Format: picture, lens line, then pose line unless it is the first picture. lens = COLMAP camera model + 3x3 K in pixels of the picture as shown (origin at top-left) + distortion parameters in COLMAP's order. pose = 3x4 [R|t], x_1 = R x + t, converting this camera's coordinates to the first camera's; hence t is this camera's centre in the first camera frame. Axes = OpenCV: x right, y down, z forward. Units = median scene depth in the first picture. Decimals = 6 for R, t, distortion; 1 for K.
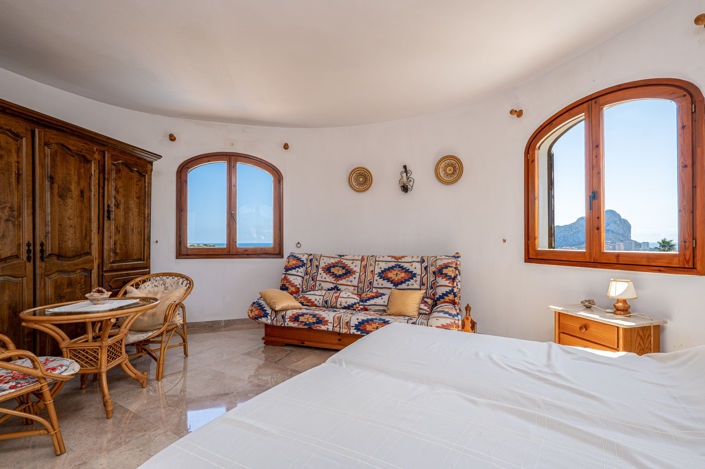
lens RADIAL K [[329.3, 0, 352.6], [0, 329.3, 237.2], [0, 0, 1]] dist [-0.000189, 0.000654]
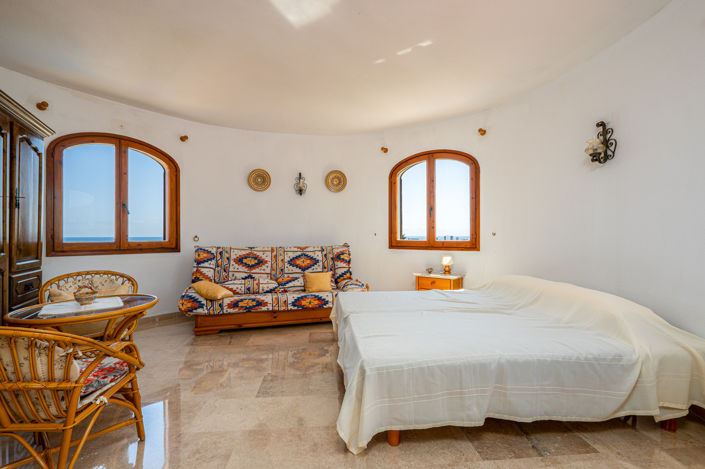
lens RADIAL K [[329.3, 0, 351.5], [0, 329.3, 232.8], [0, 0, 1]] dist [-0.000189, 0.000654]
pose [[0.799428, 0.003082, 0.600755, -0.487017], [-0.006633, 0.999971, 0.003697, -0.001384], [-0.600726, -0.006940, 0.799425, -0.109666]]
